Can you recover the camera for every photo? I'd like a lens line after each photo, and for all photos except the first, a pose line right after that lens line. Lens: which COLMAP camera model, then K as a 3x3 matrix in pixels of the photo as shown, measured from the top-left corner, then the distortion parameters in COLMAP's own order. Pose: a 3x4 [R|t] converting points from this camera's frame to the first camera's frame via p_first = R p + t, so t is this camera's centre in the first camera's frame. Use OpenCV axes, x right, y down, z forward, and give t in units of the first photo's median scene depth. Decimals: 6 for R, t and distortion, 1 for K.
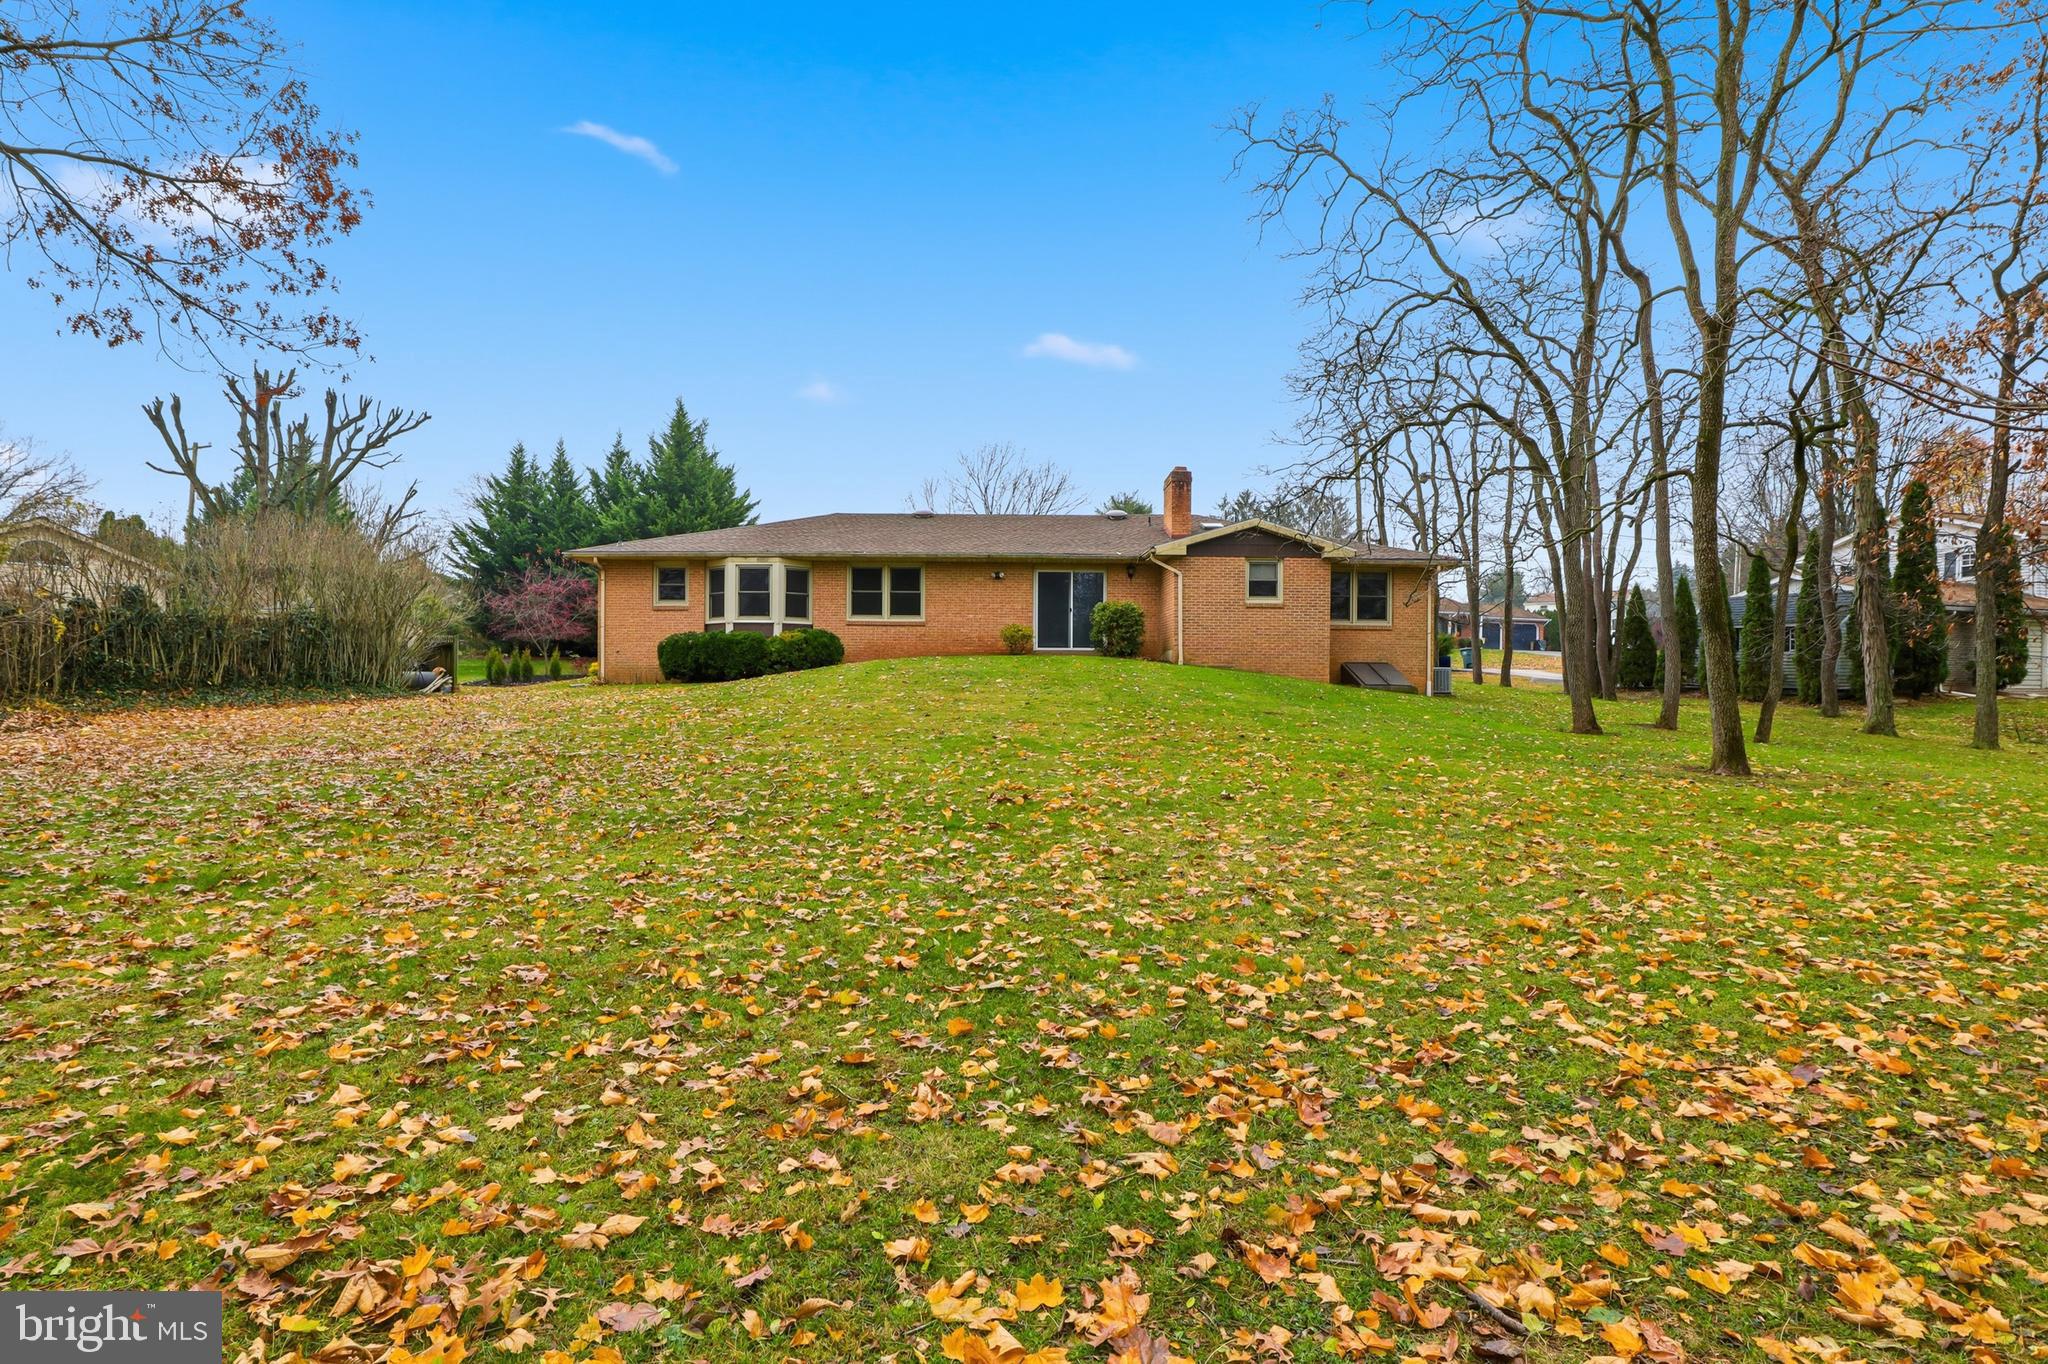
lens RADIAL K [[1041.4, 0, 1024.0], [0, 1041.4, 682.0], [0, 0, 1]] dist [-0.038835, 0.001925]
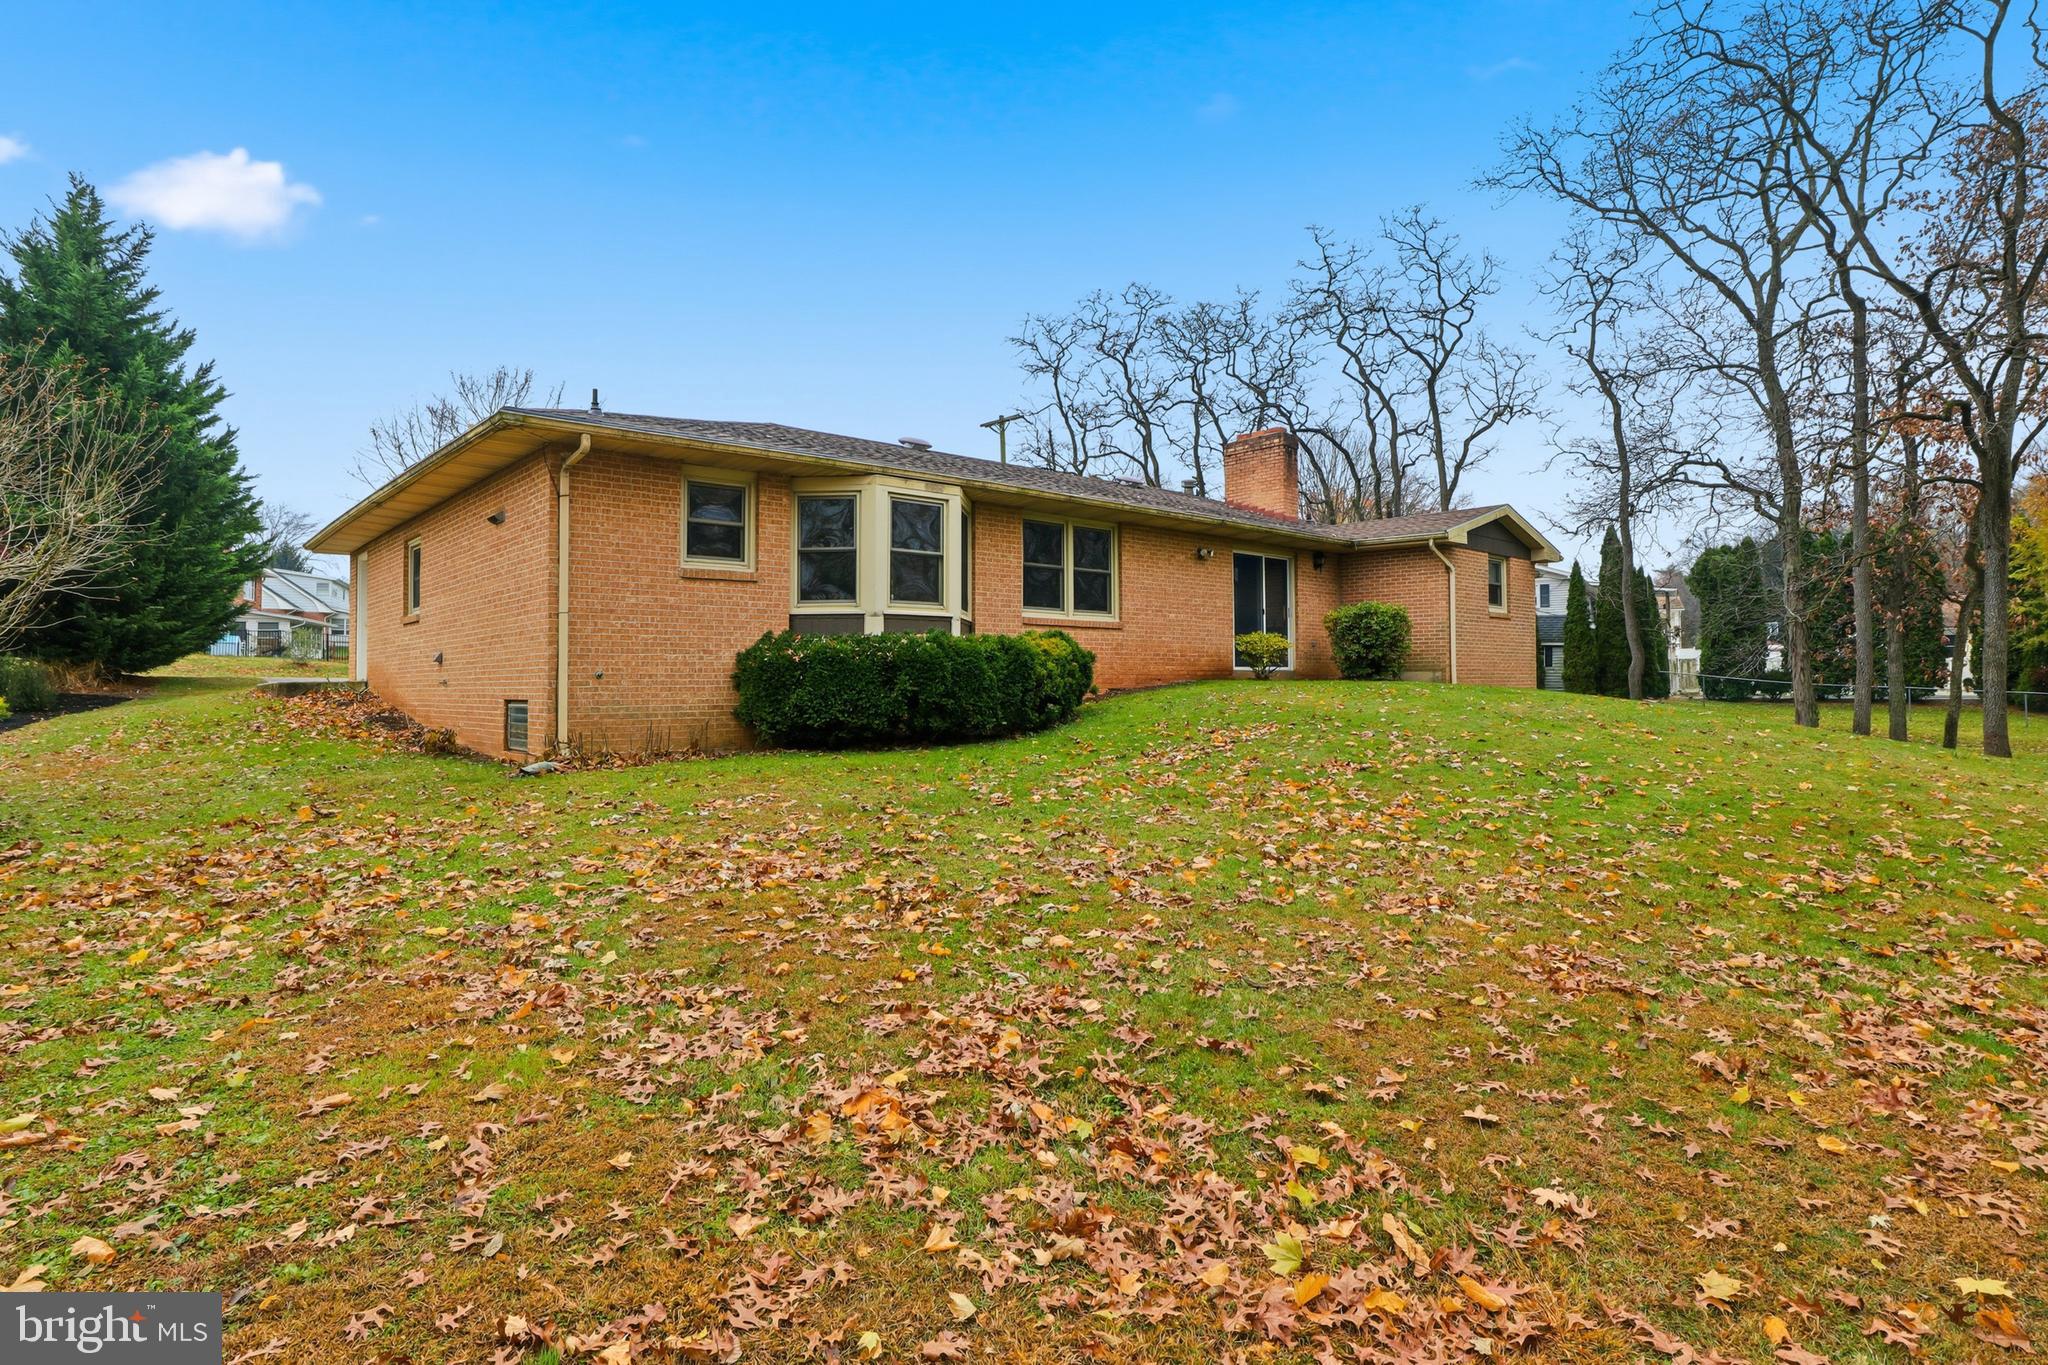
lens RADIAL K [[1041.4, 0, 1024.0], [0, 1041.4, 682.5], [0, 0, 1]] dist [-0.038835, 0.001925]
pose [[0.787424, -0.008120, 0.616358, -0.504547], [0.012831, 0.999912, -0.003219, -0.024004], [-0.616278, 0.010443, 0.787459, 0.582083]]
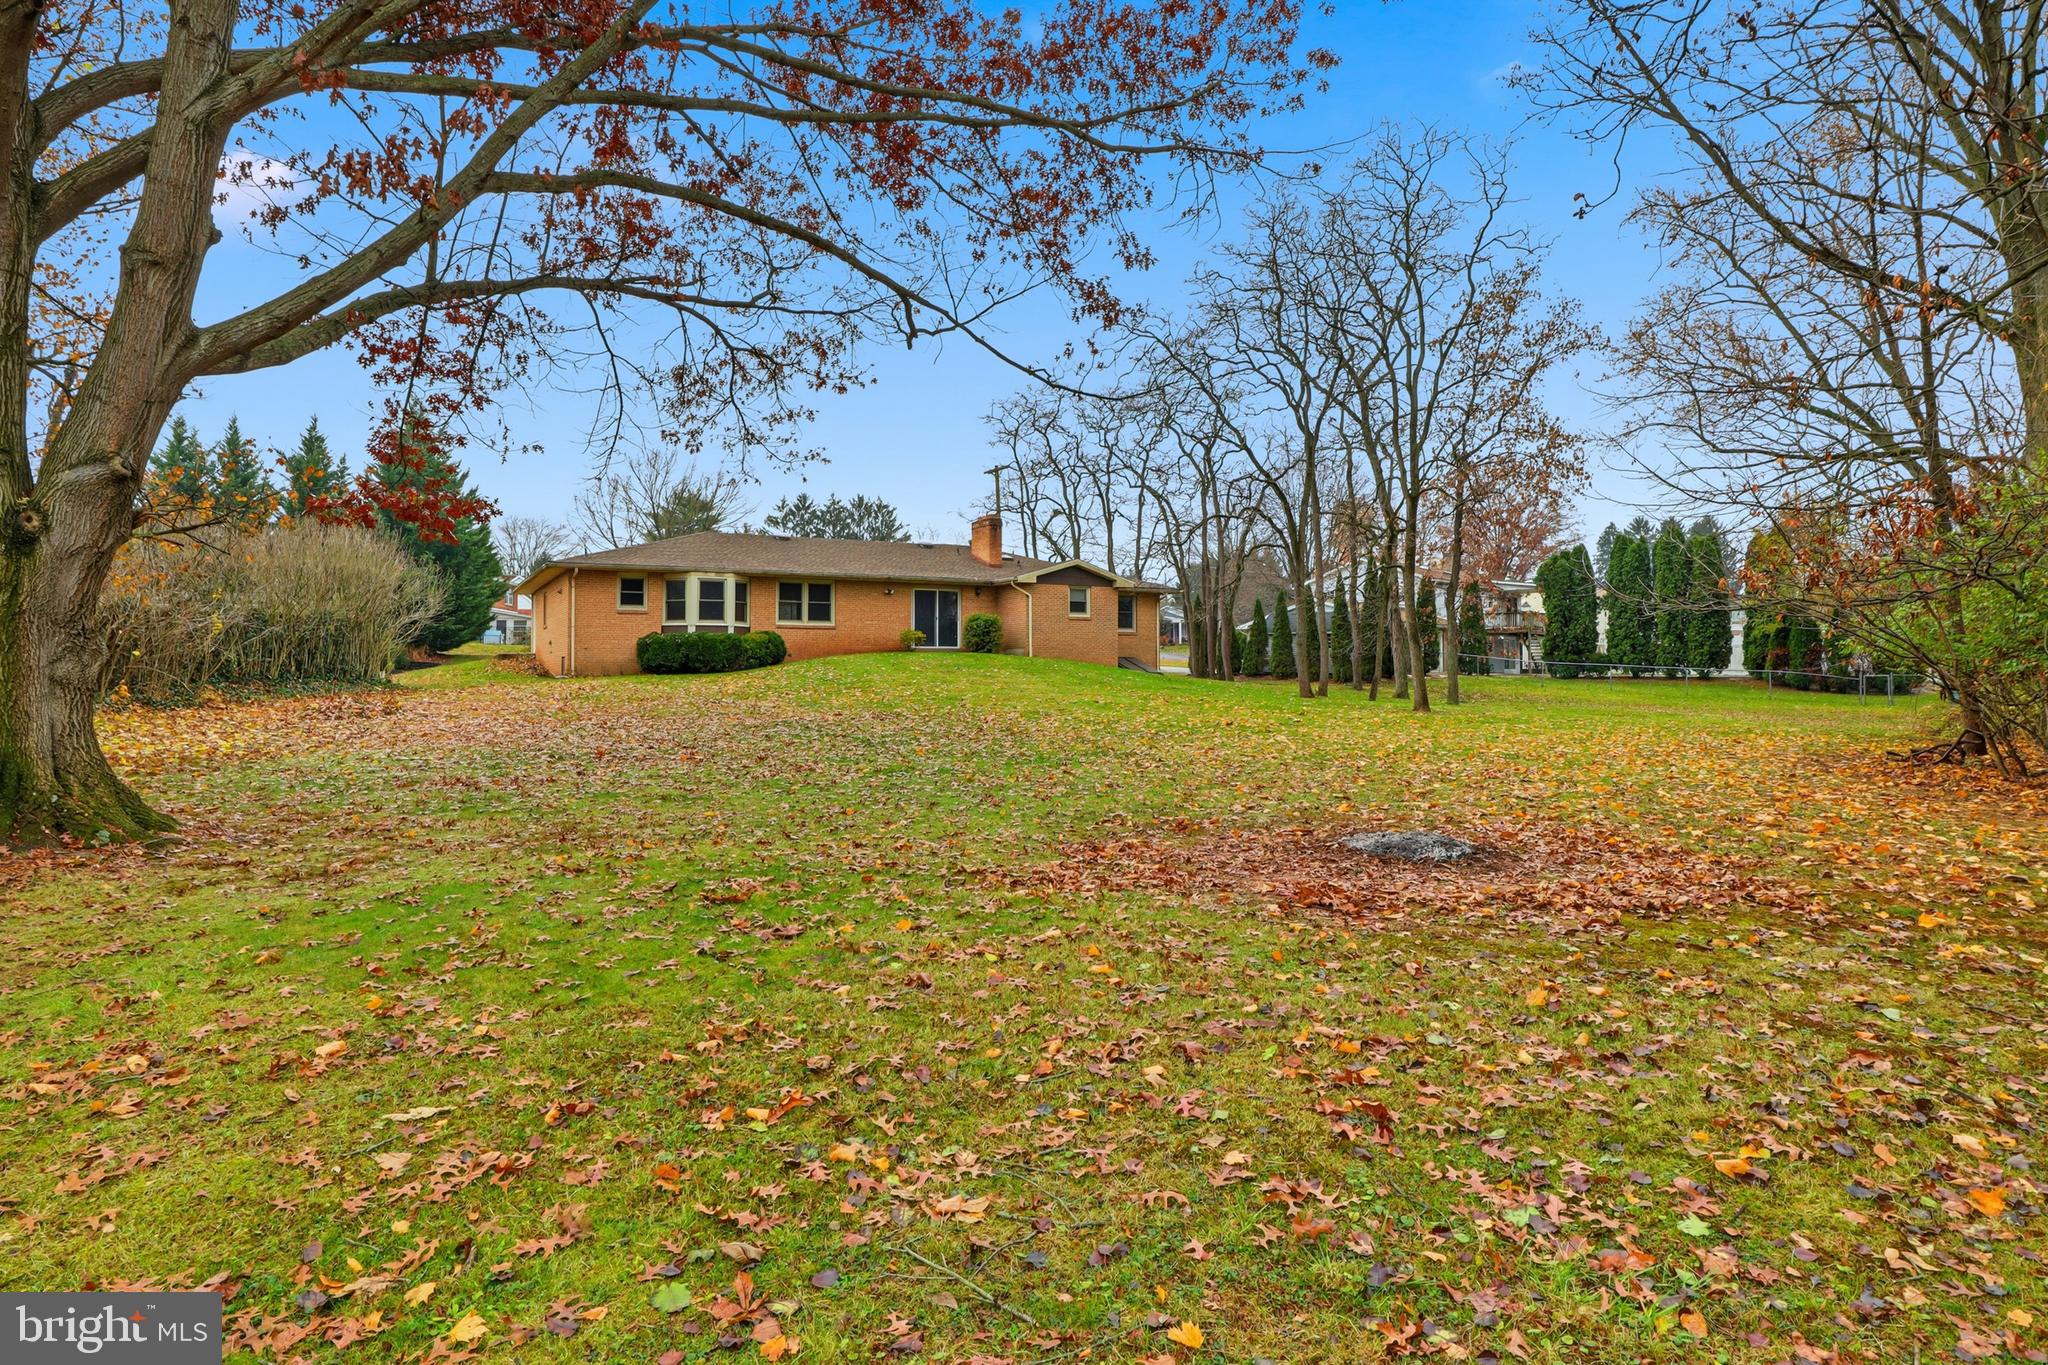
lens RADIAL K [[1041.4, 0, 1024.0], [0, 1041.4, 682.5], [0, 0, 1]] dist [-0.038835, 0.001925]
pose [[0.894299, -0.010700, 0.447342, -0.469200], [0.009179, 0.999942, 0.005567, 0.006773], [-0.447376, -0.000873, 0.894346, -0.257127]]
